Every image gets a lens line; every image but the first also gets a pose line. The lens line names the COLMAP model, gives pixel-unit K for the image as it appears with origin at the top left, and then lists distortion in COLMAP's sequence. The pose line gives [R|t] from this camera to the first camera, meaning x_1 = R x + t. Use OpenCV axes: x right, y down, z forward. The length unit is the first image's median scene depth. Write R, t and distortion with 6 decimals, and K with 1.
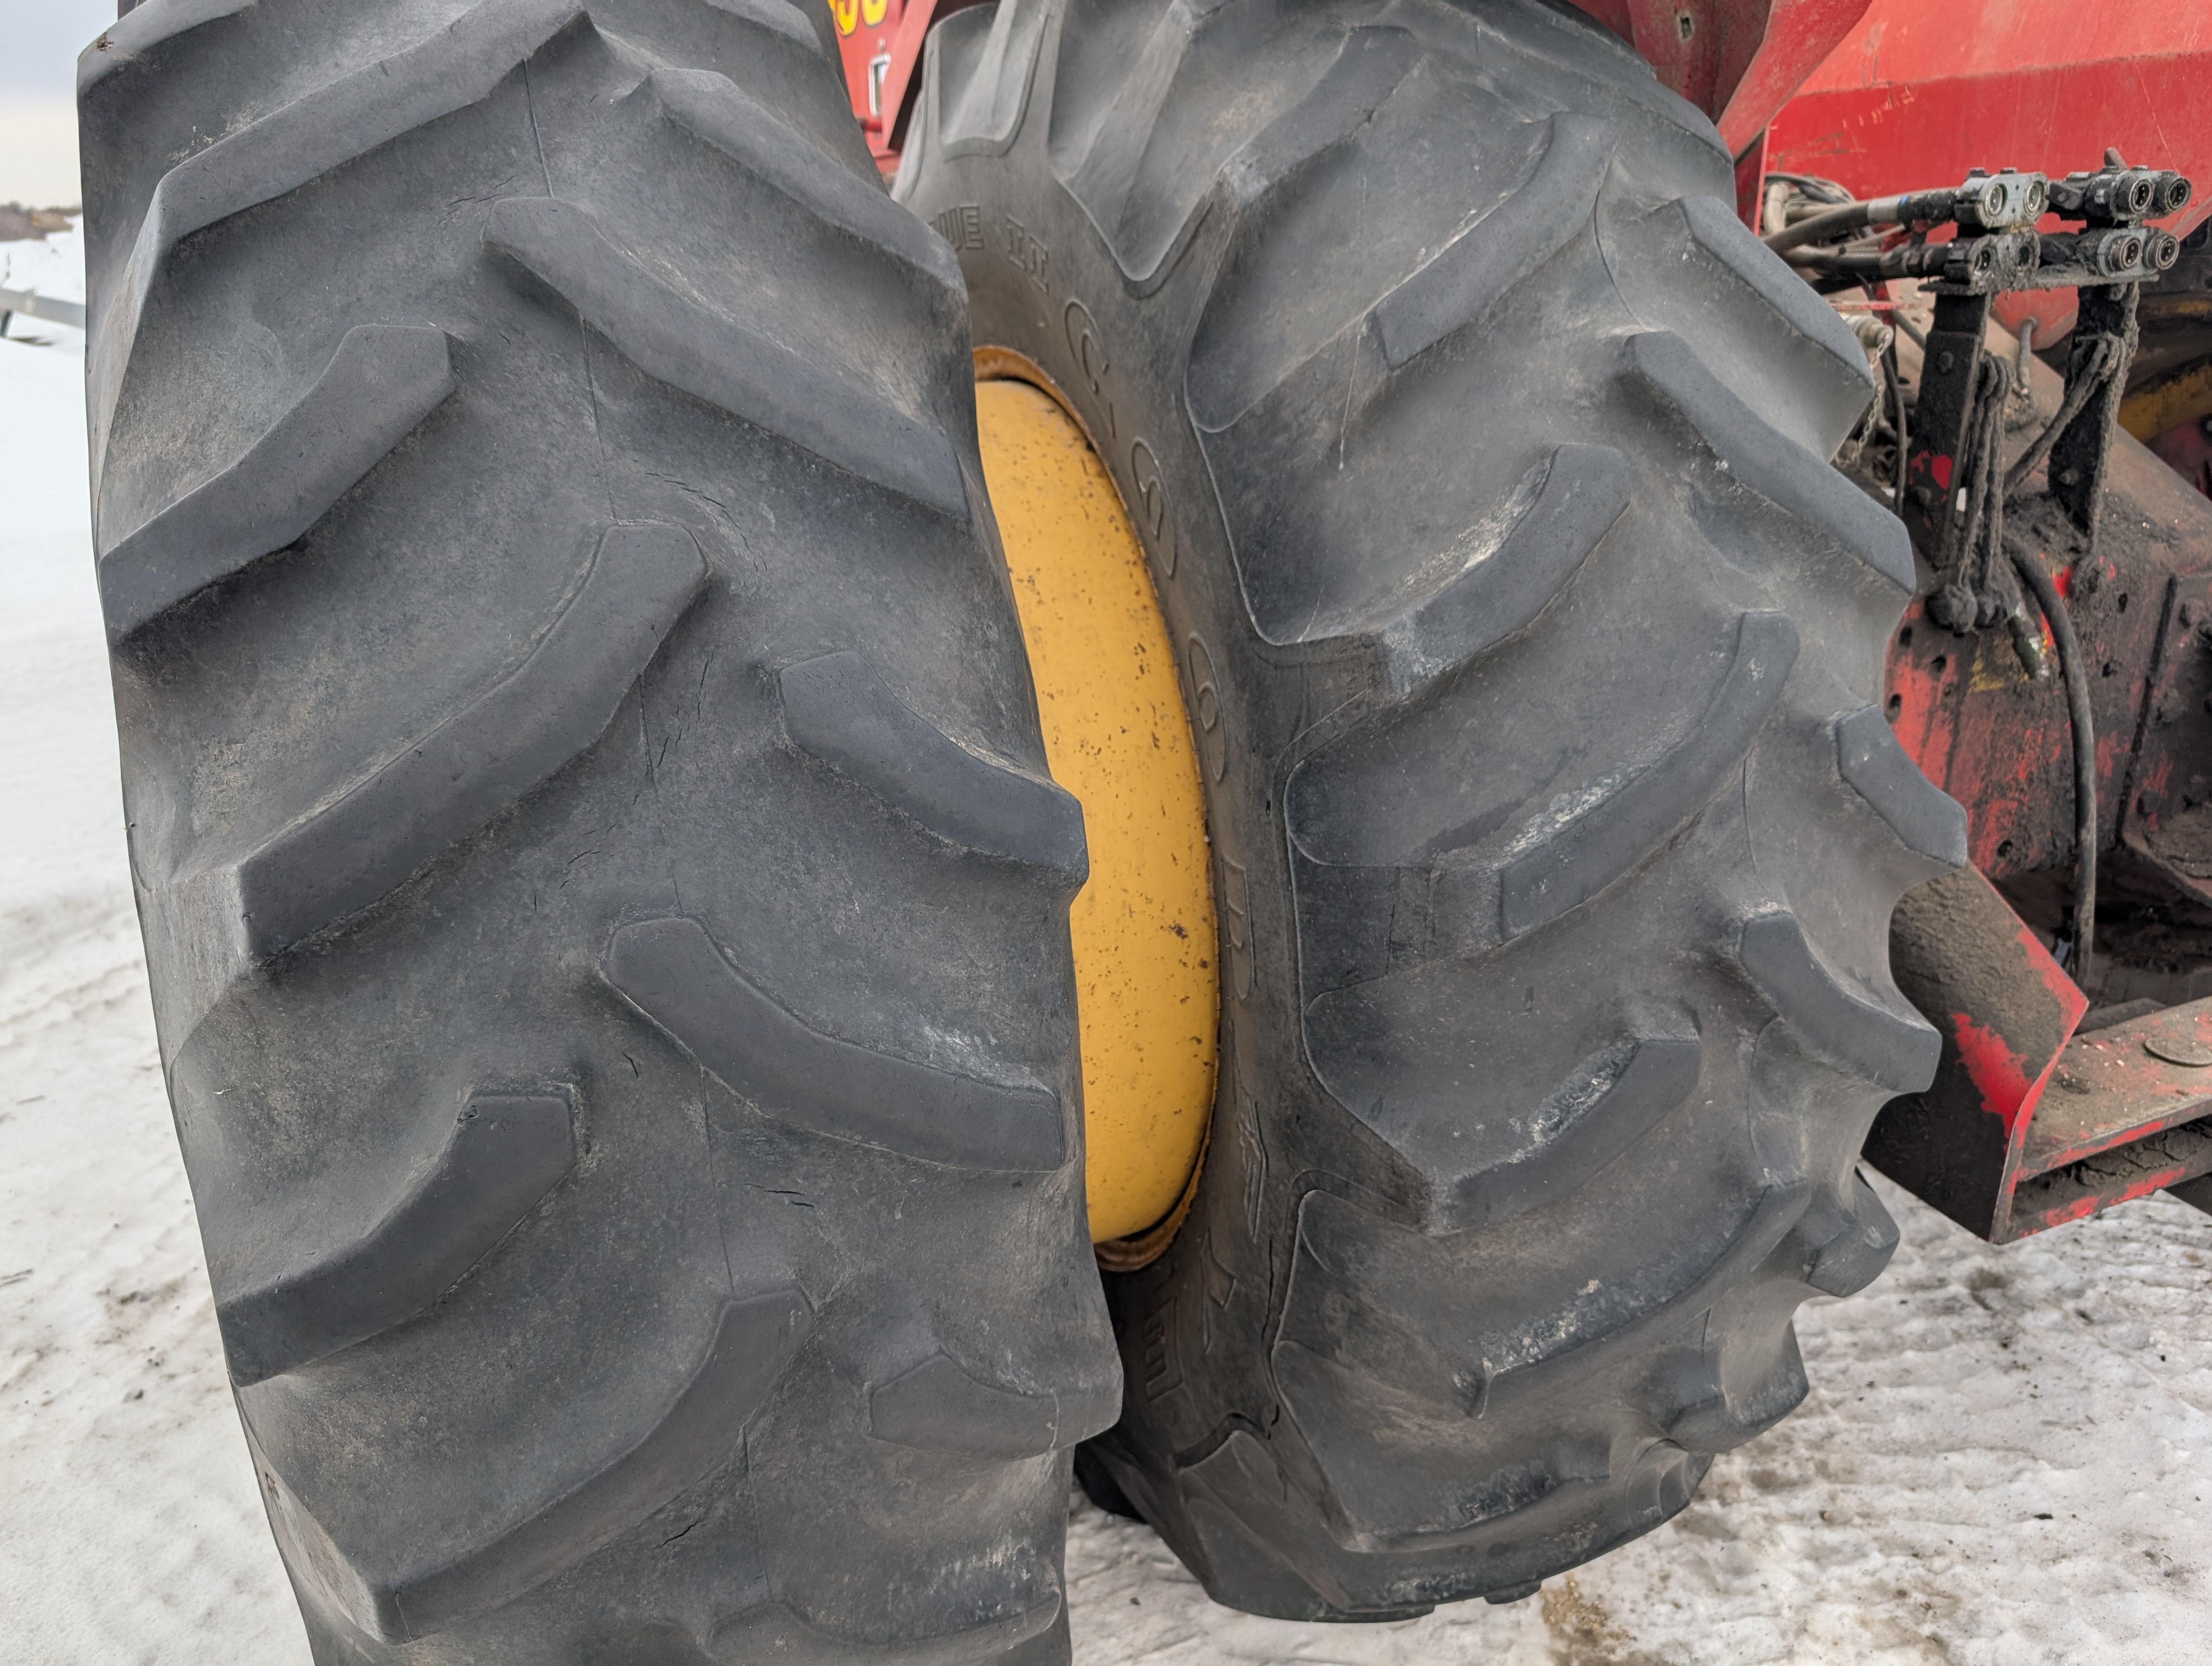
lens RADIAL K [[1591.1, 0, 1112.7], [0, 1591.1, 834.9], [0, 0, 1]] dist [0.009008, -0.009557]
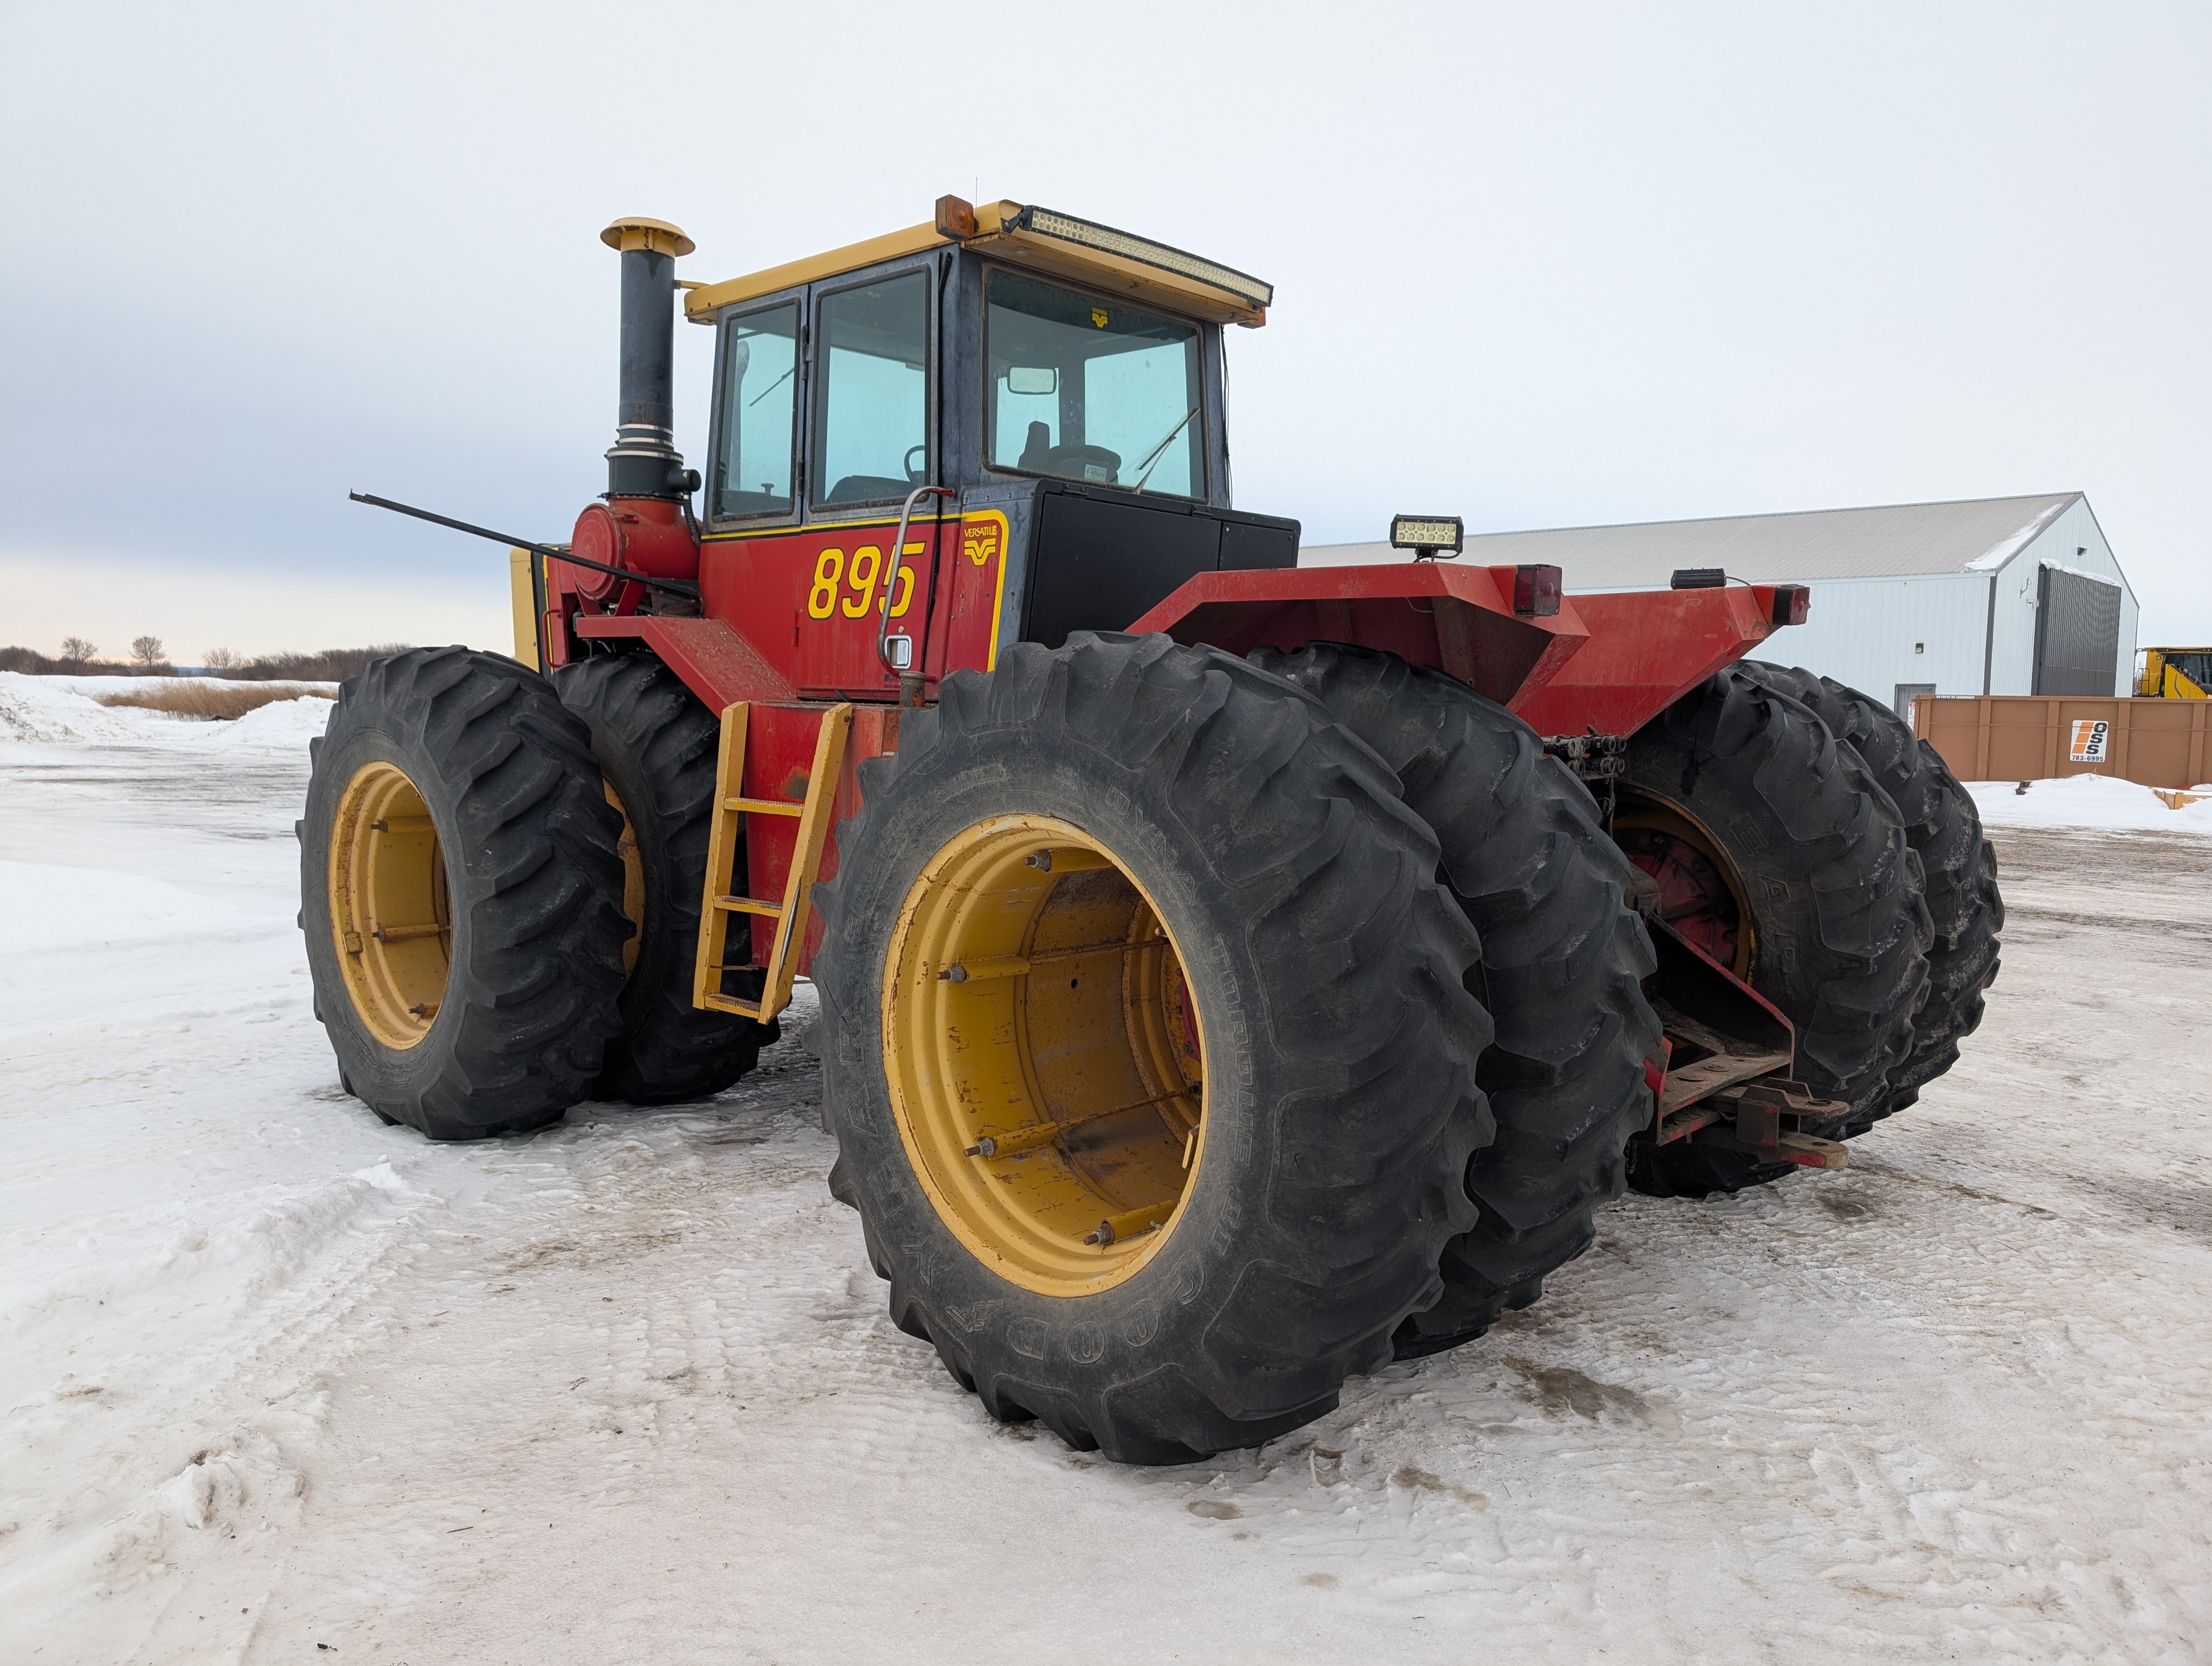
lens RADIAL K [[1591.1, 0, 1115.0], [0, 1591.1, 842.0], [0, 0, 1]] dist [0.009008, -0.009557]
pose [[0.920169, -0.002421, 0.391513, -1.589776], [0.104722, 0.965068, -0.240160, 0.403839], [-0.377255, 0.261988, 0.888280, -1.350997]]
